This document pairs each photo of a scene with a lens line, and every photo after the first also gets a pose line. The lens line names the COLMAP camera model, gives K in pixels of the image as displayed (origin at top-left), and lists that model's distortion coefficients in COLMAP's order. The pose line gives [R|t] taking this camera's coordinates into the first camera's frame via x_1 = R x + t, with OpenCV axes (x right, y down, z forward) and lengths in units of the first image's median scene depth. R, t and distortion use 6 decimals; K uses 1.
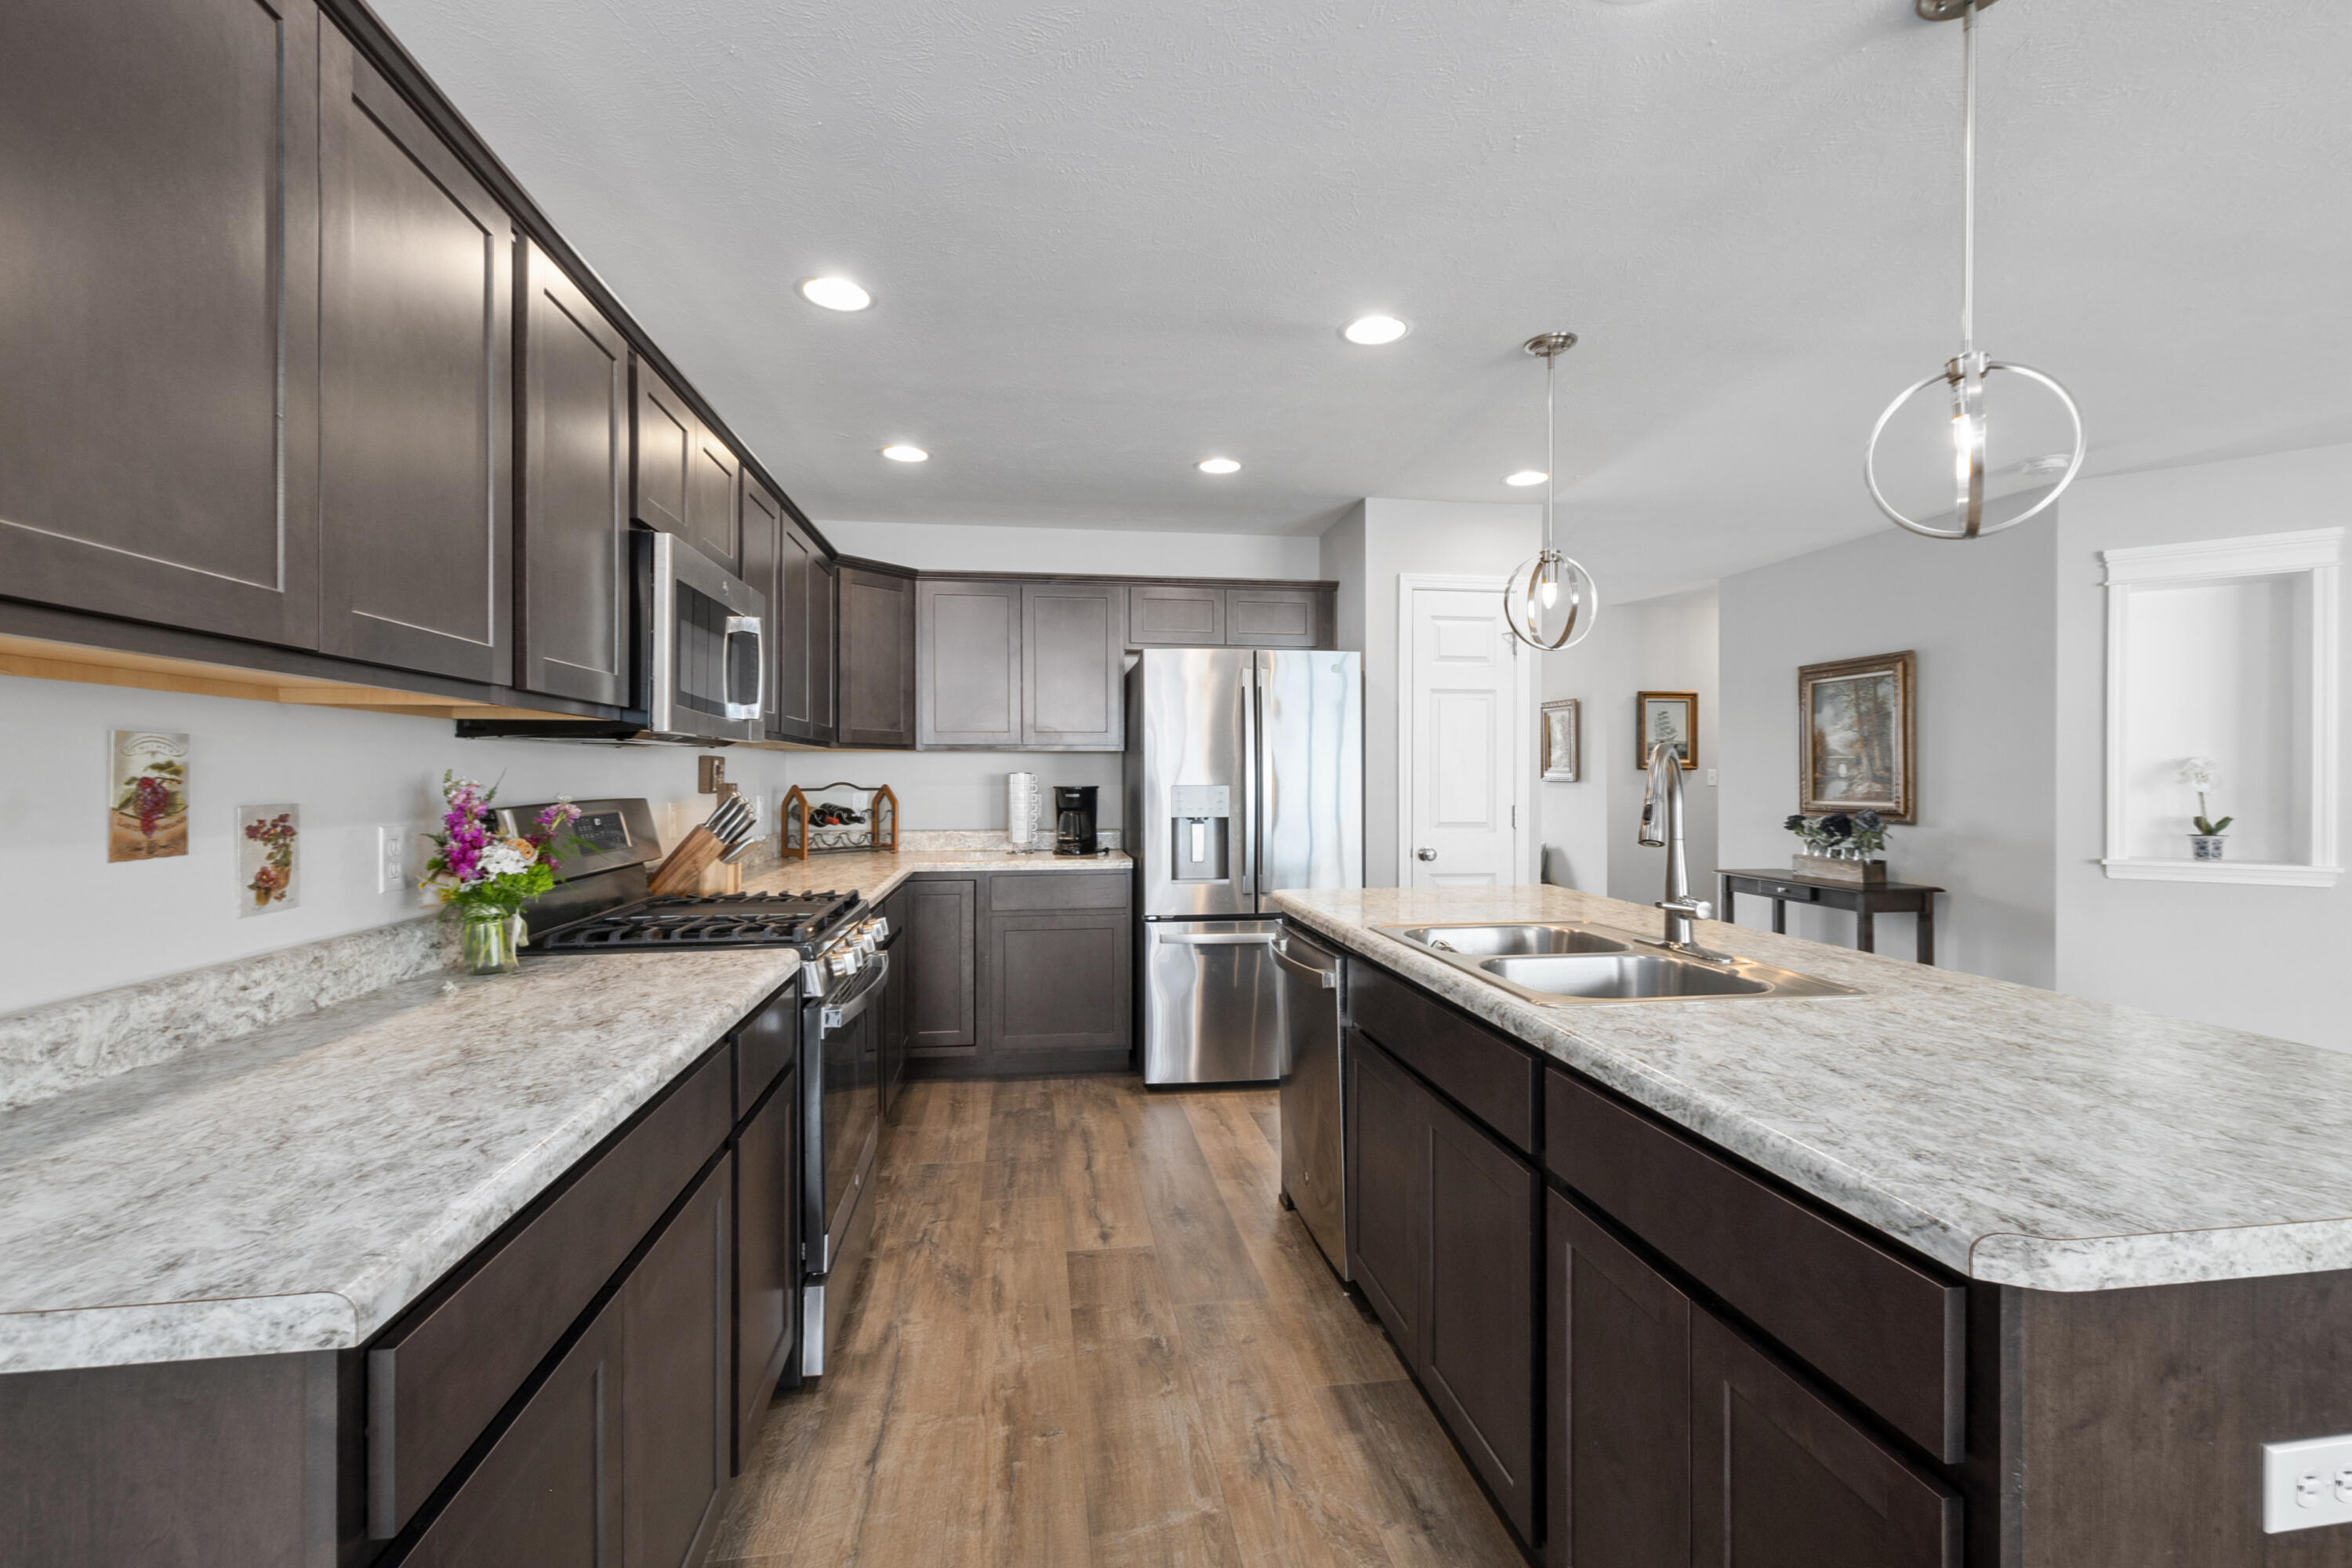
lens RADIAL K [[1013.9, 0, 1168.1], [0, 1013.9, 801.6], [0, 0, 1]] dist [-0.000940, -0.000068]
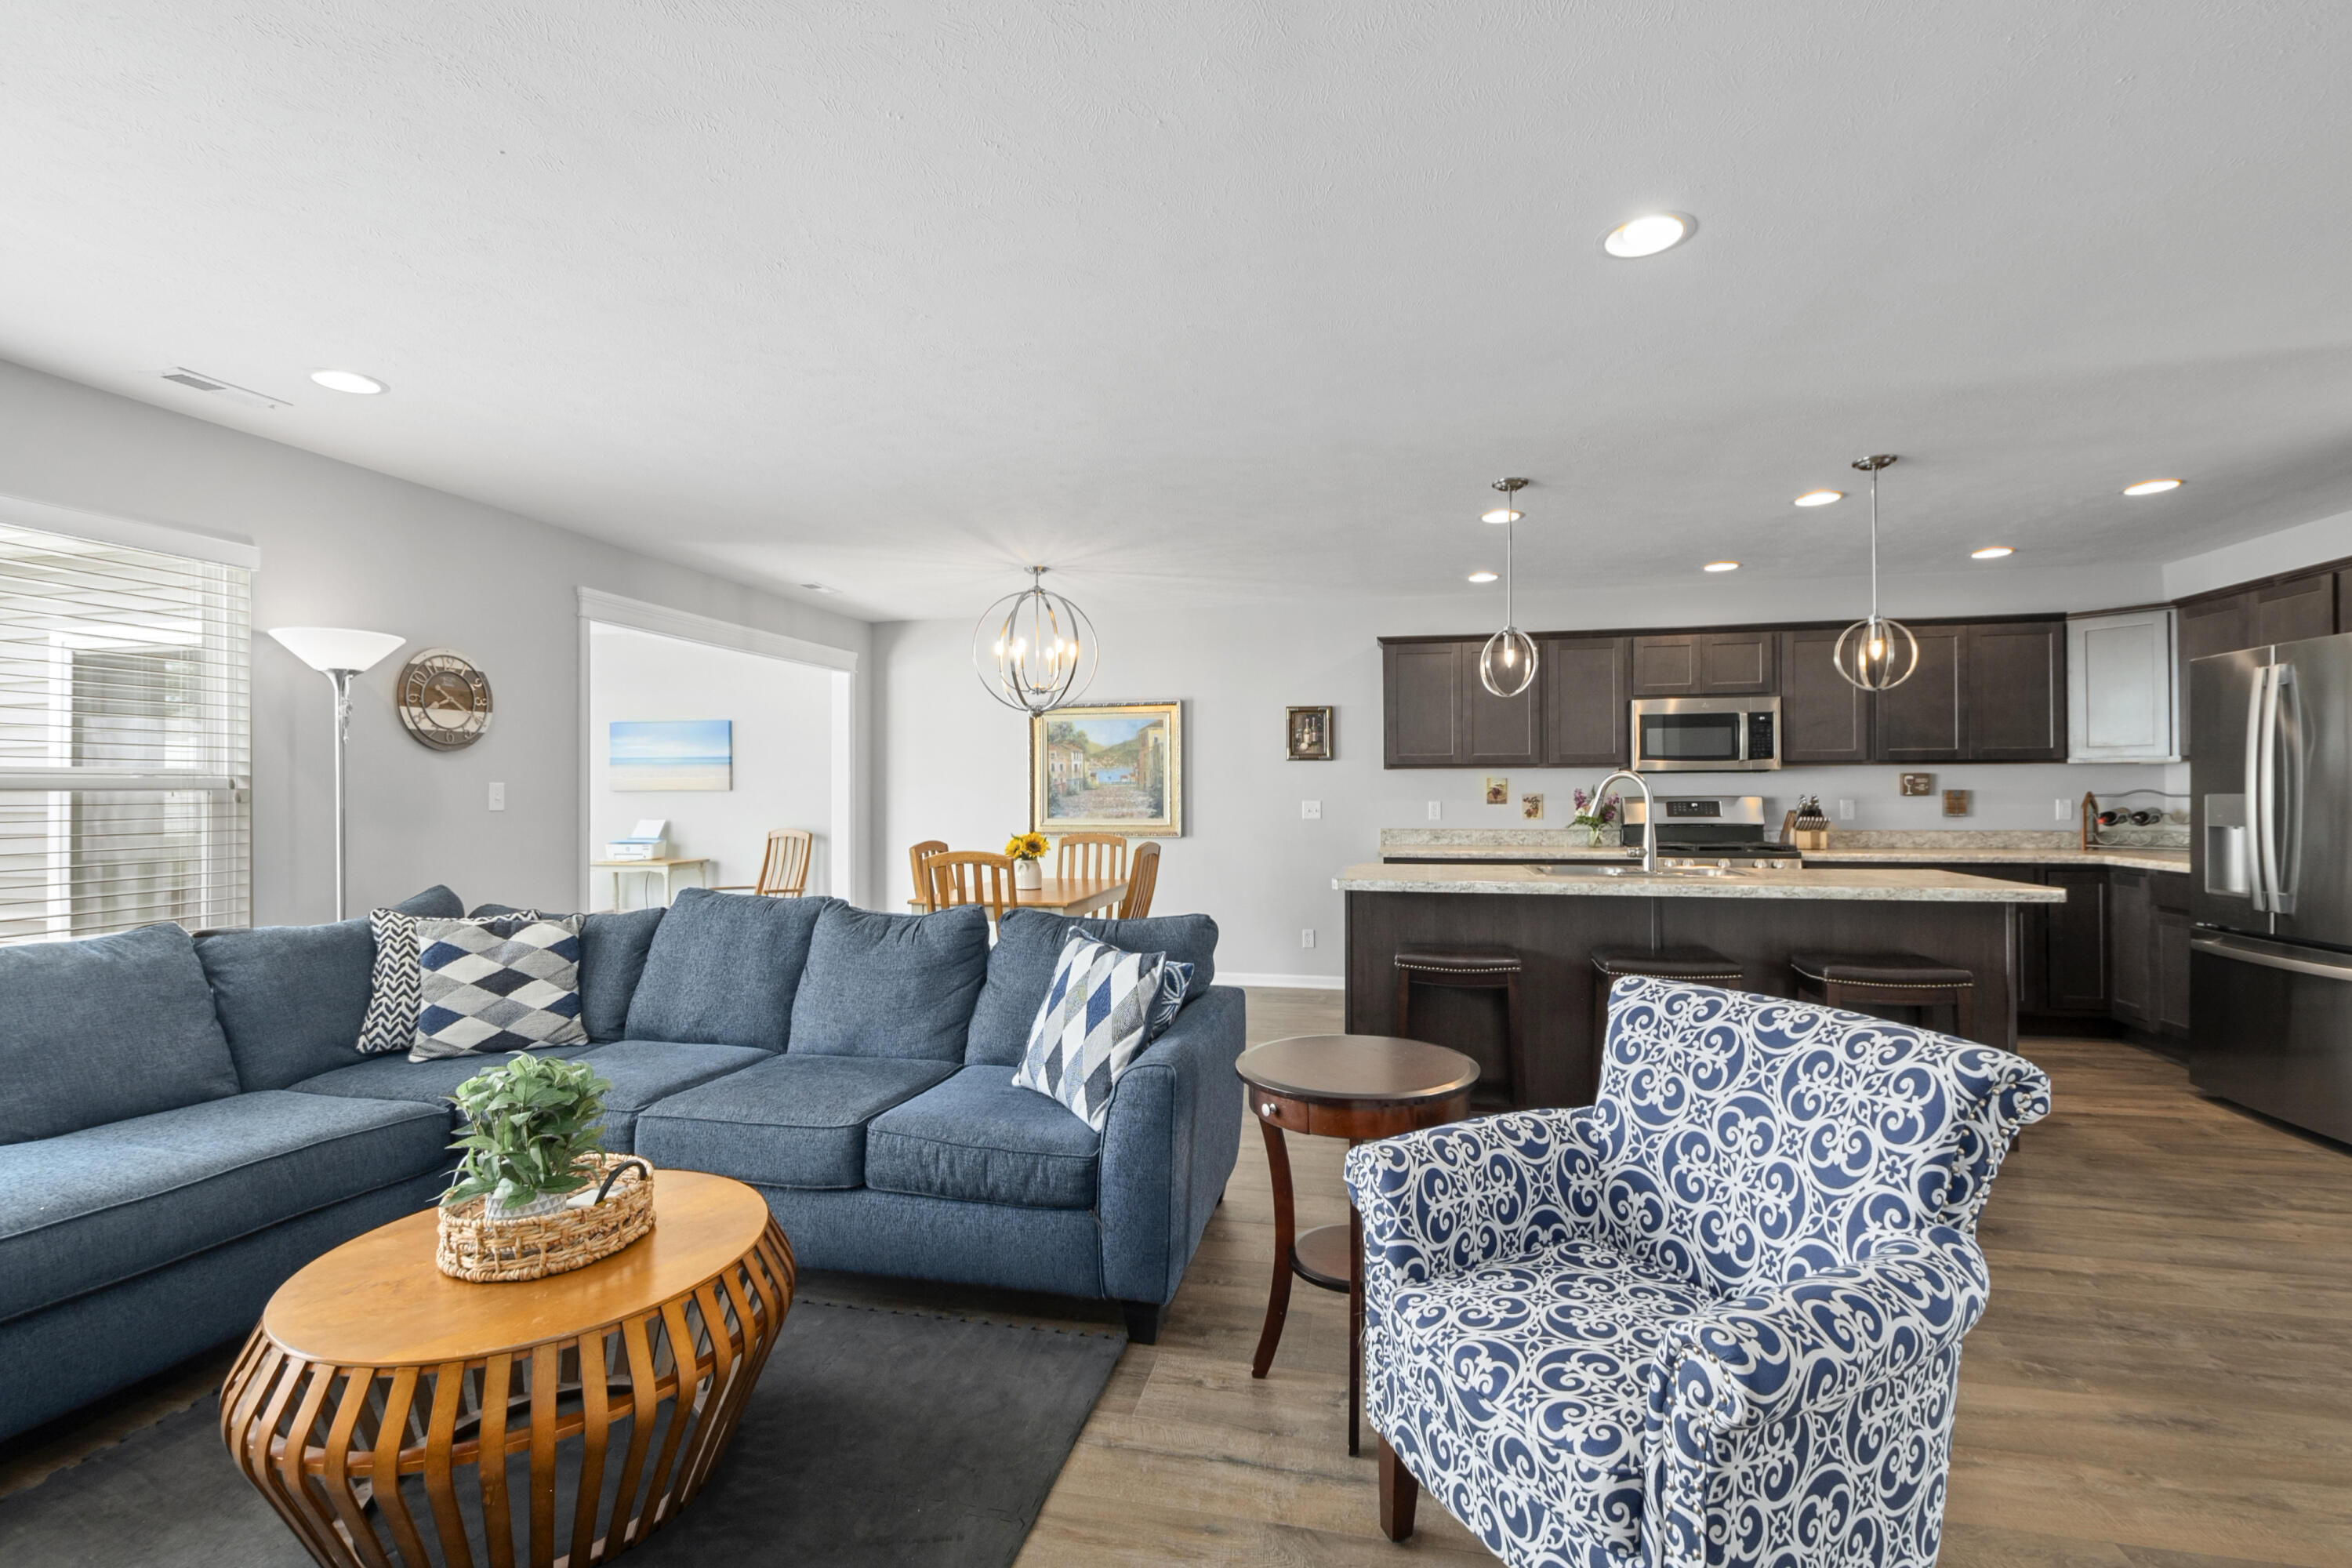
lens RADIAL K [[1027.3, 0, 1179.6], [0, 1027.3, 784.4], [0, 0, 1]] dist [0.000560, -0.000577]
pose [[-0.345262, -0.001899, -0.938504, 1.329373], [-0.014178, 0.999894, 0.003193, -0.010636], [0.938399, 0.014408, -0.345253, 0.413861]]
